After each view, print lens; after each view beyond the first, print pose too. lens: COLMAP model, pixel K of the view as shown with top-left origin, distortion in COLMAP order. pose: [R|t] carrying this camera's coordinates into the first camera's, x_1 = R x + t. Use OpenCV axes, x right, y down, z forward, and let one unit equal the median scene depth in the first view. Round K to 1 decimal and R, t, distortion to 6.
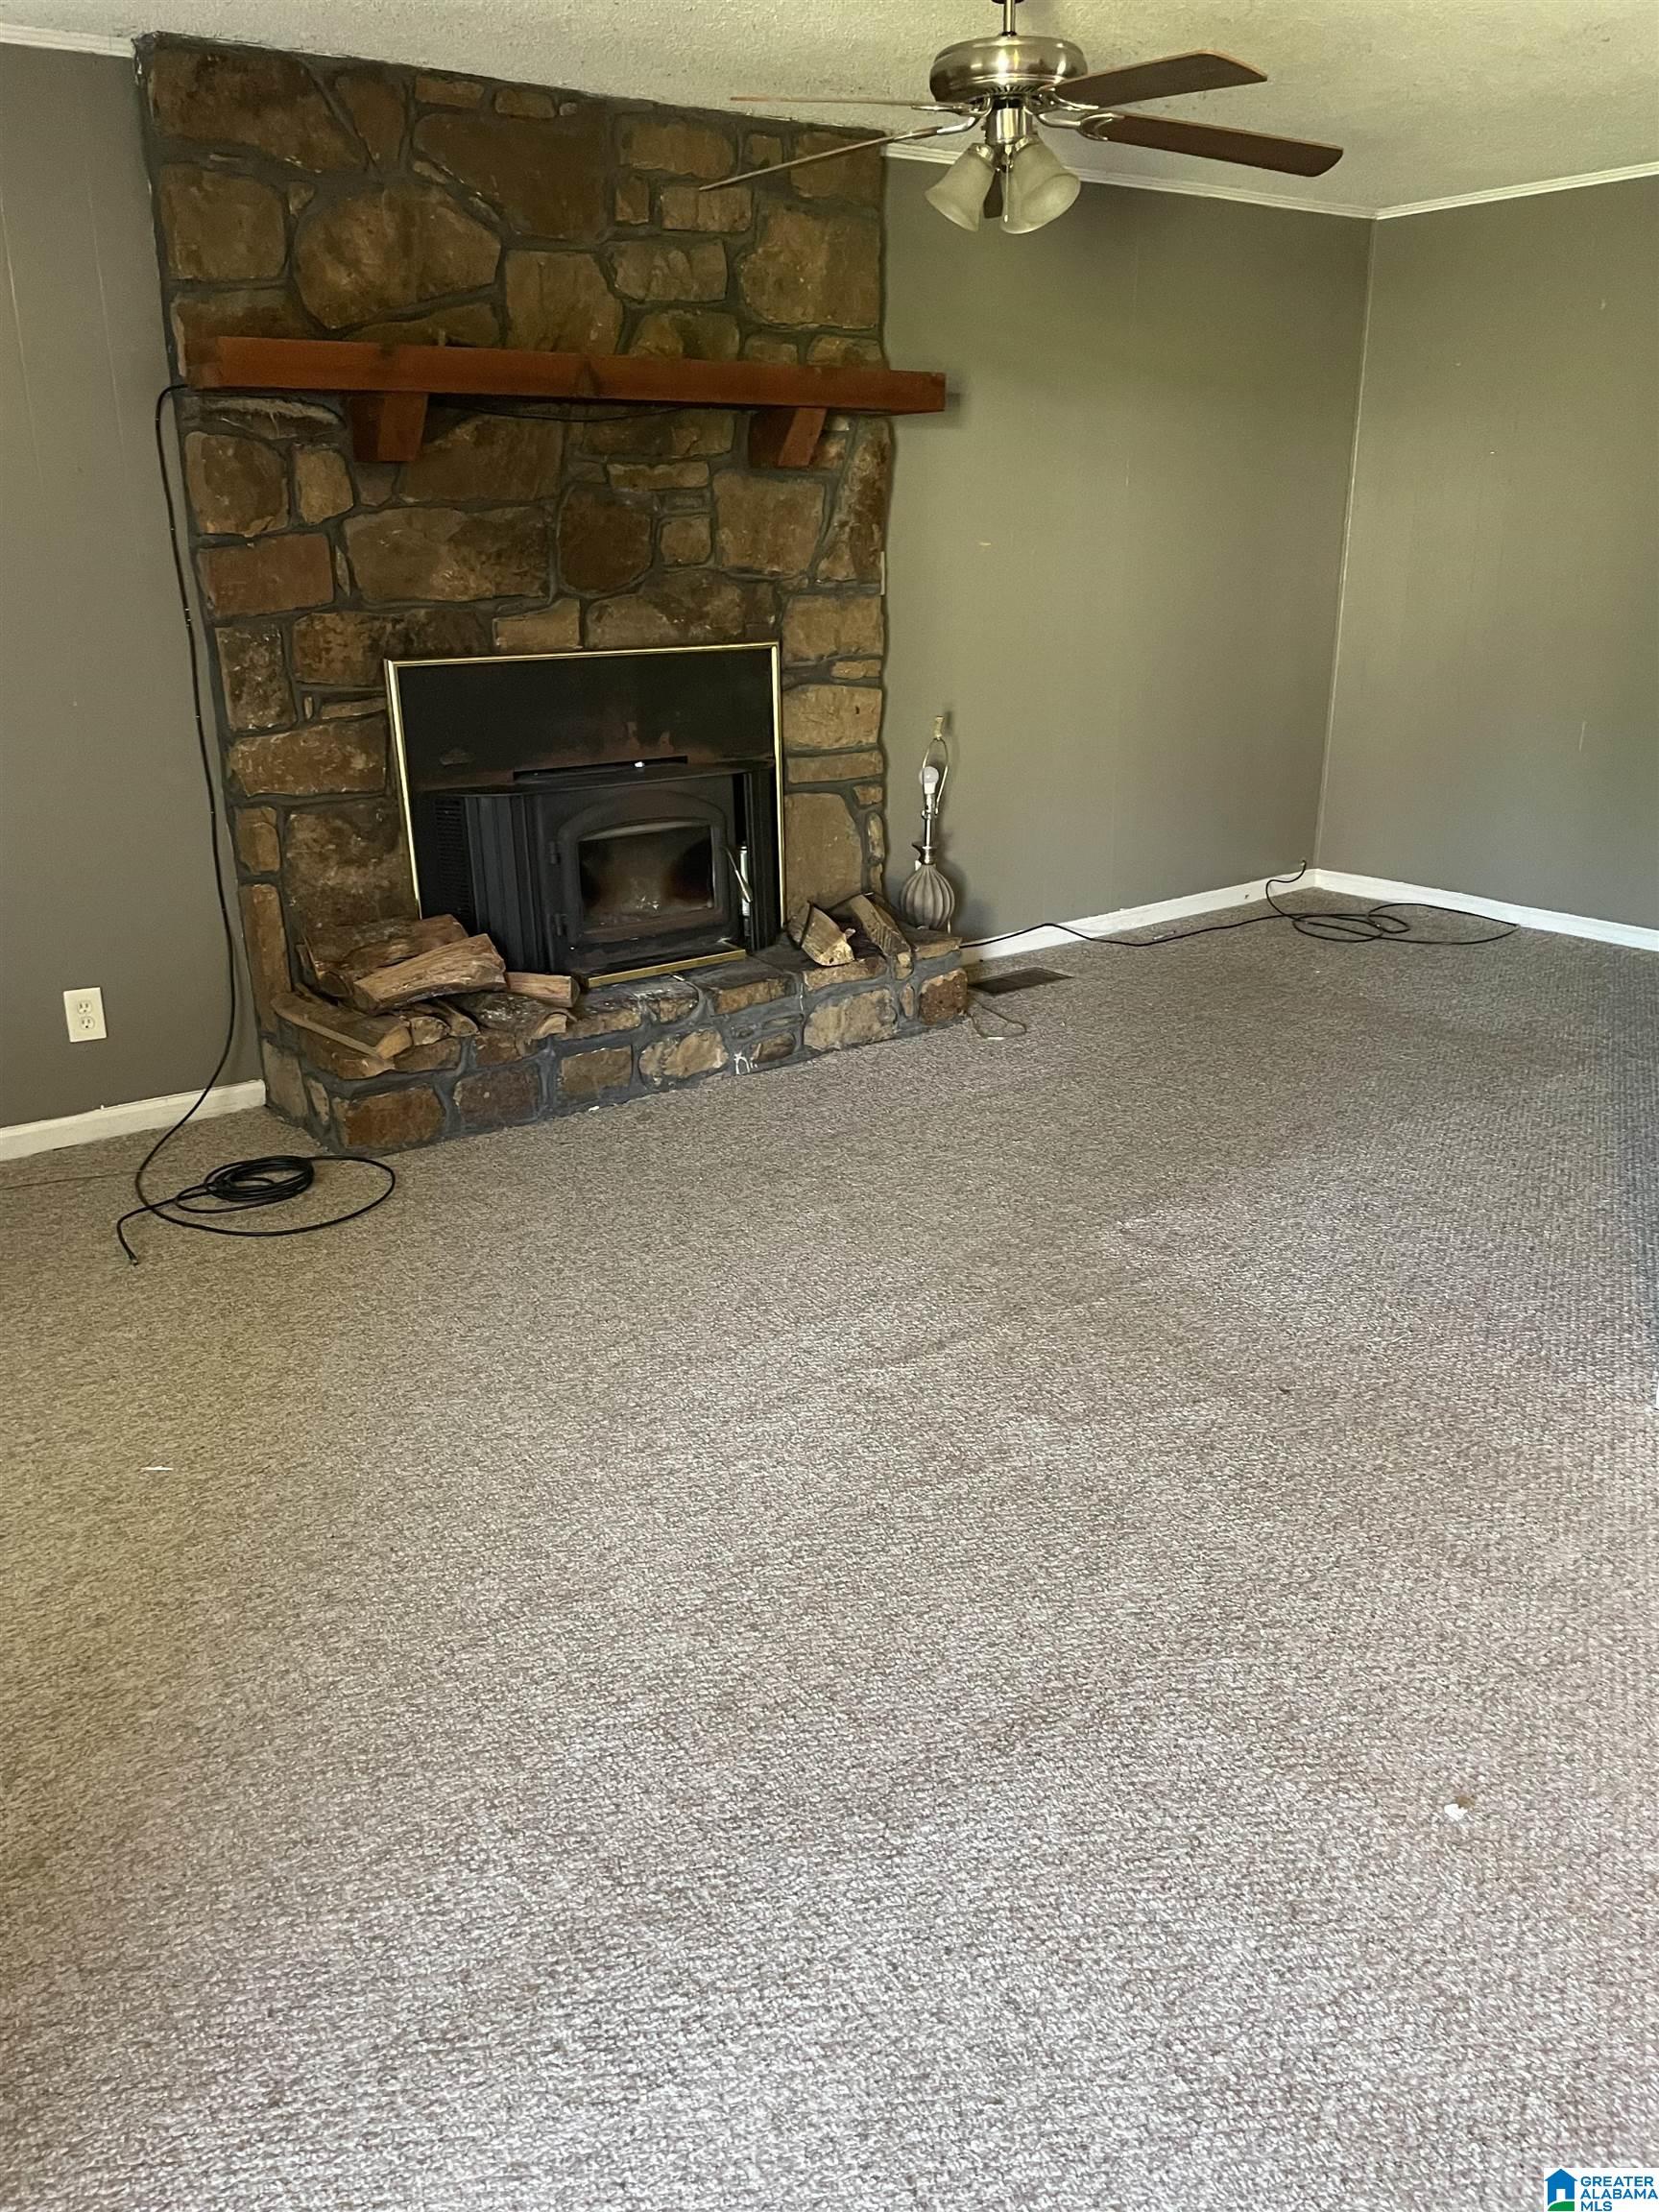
lens RADIAL K [[1697.3, 0, 832.3], [0, 1697.3, 1101.9], [0, 0, 1]] dist [-0.013679, -0.015689]
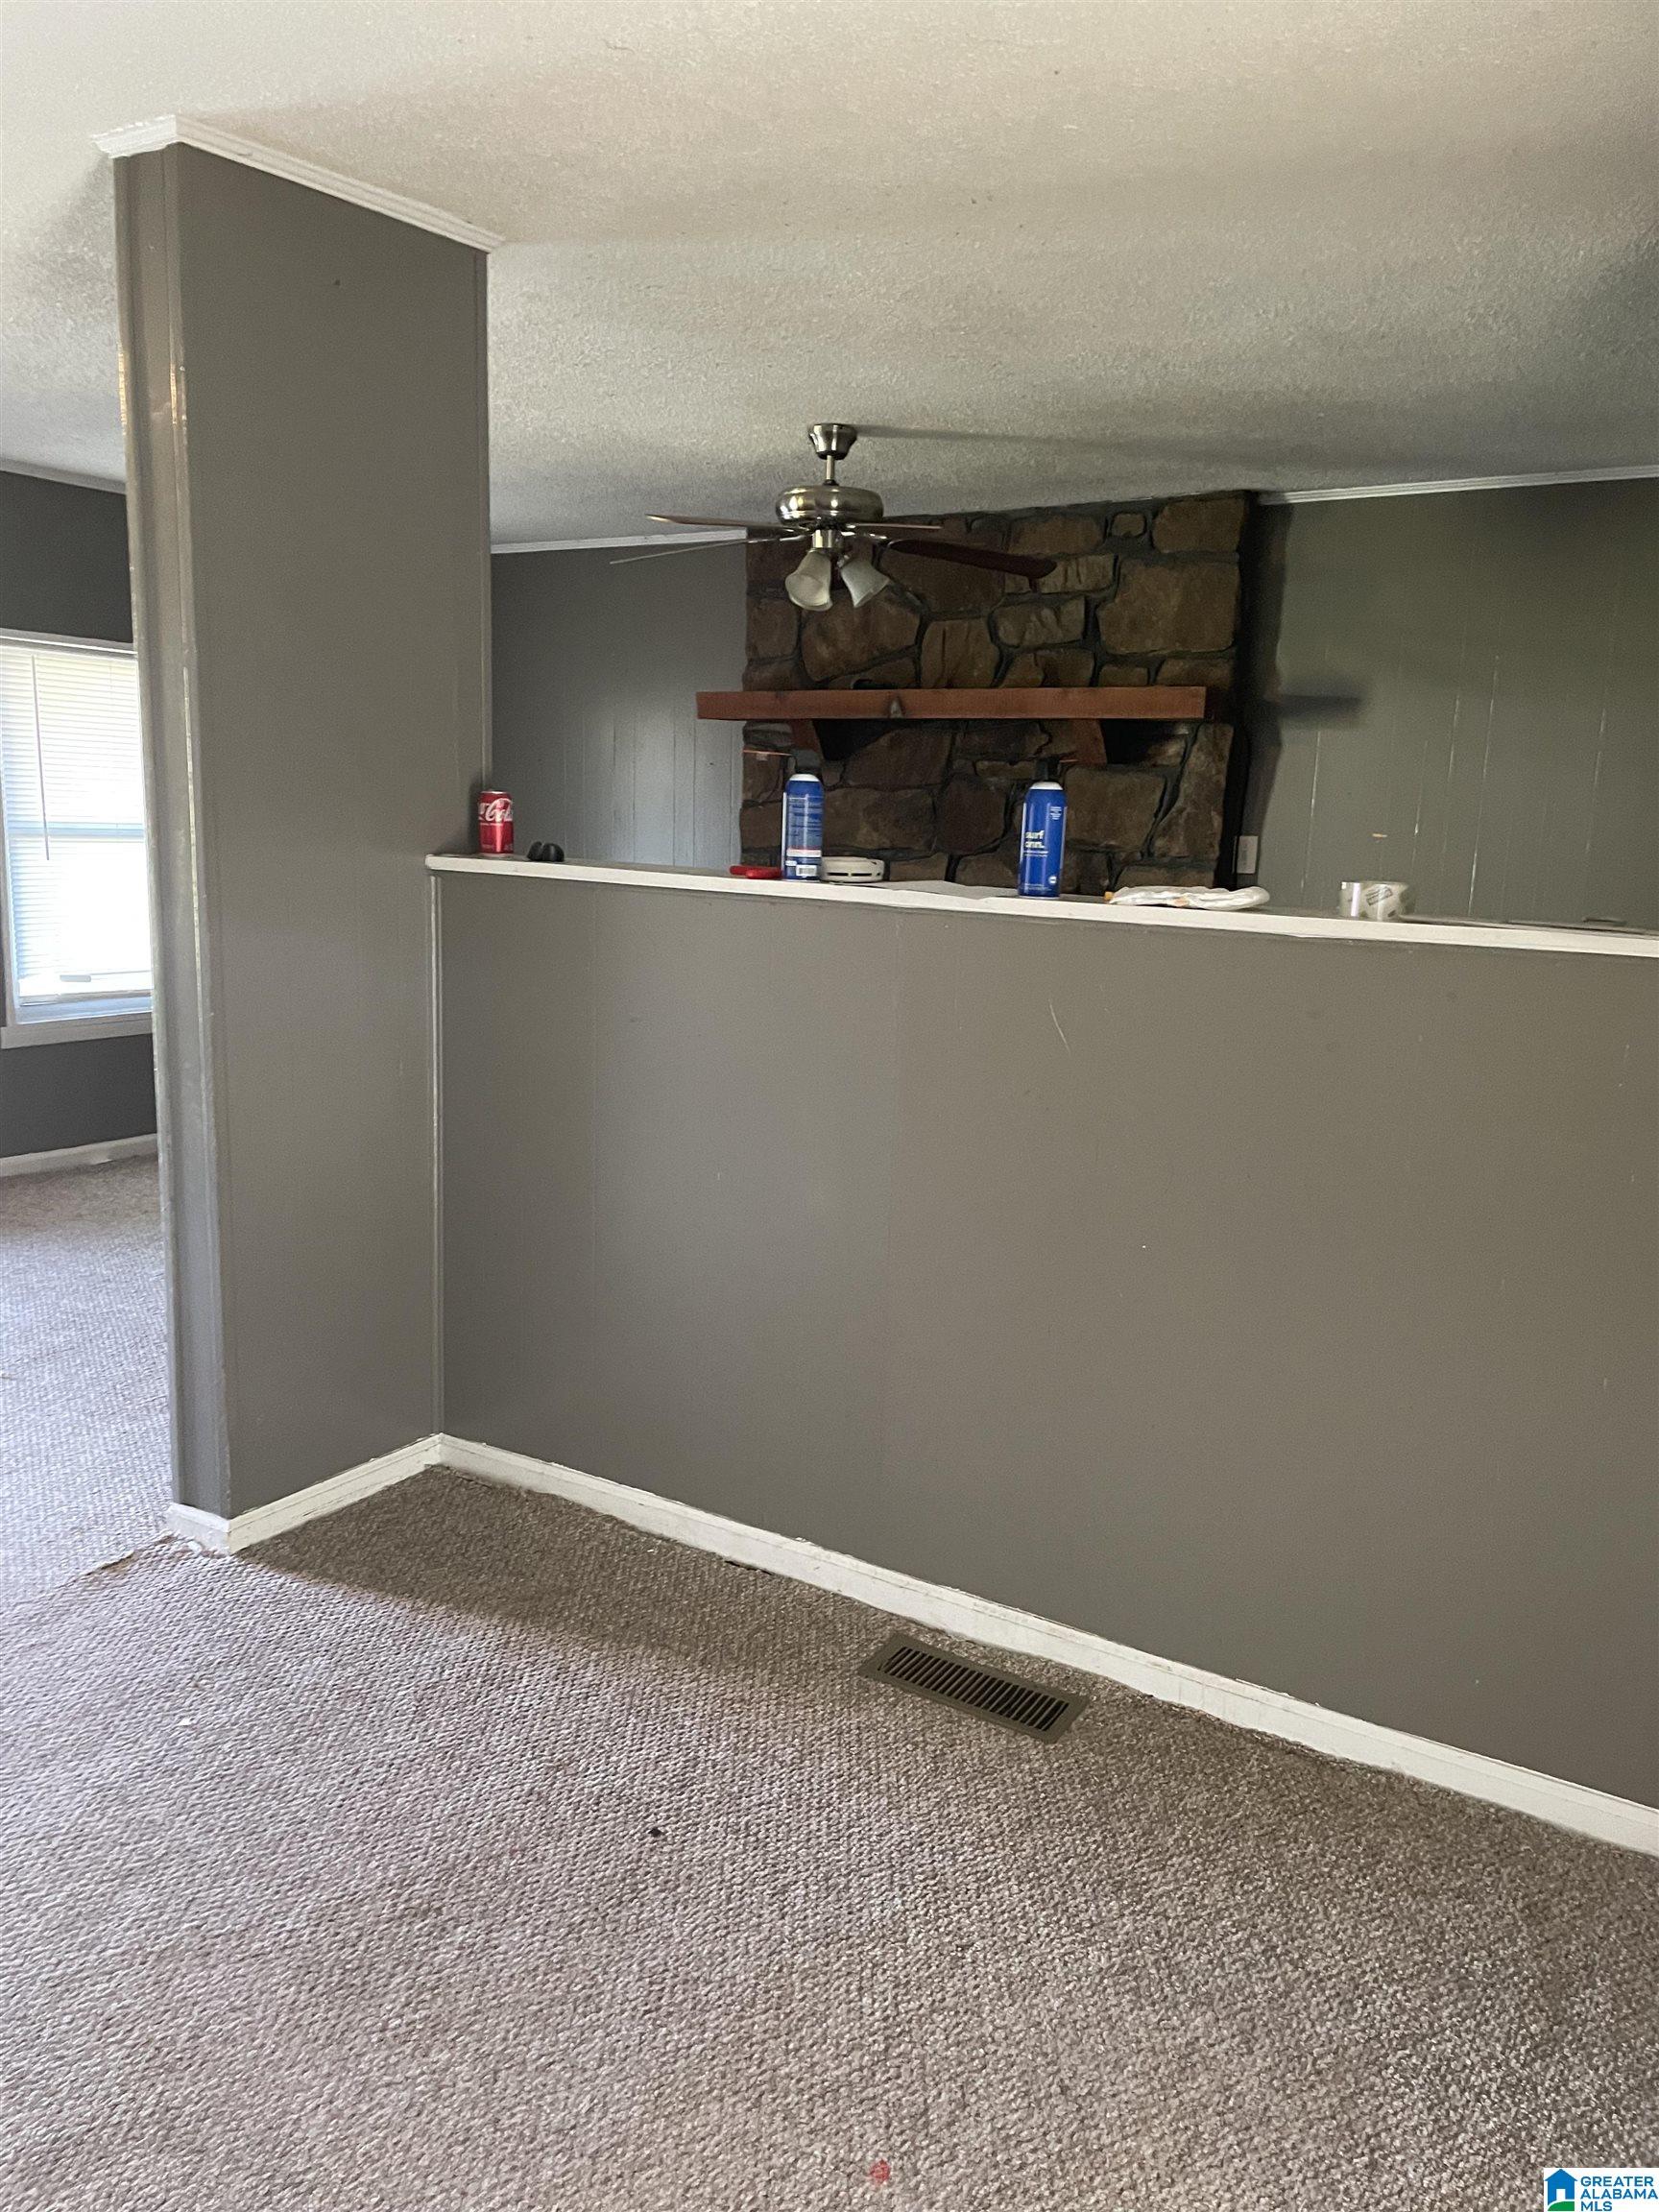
lens RADIAL K [[1697.3, 0, 830.6], [0, 1697.3, 1113.8], [0, 0, 1]] dist [-0.013679, -0.015689]
pose [[0.376941, 0.190282, -0.906481, 1.134629], [-0.321912, 0.944576, 0.064418, -0.155683], [0.868498, 0.267525, 0.417303, 0.395157]]
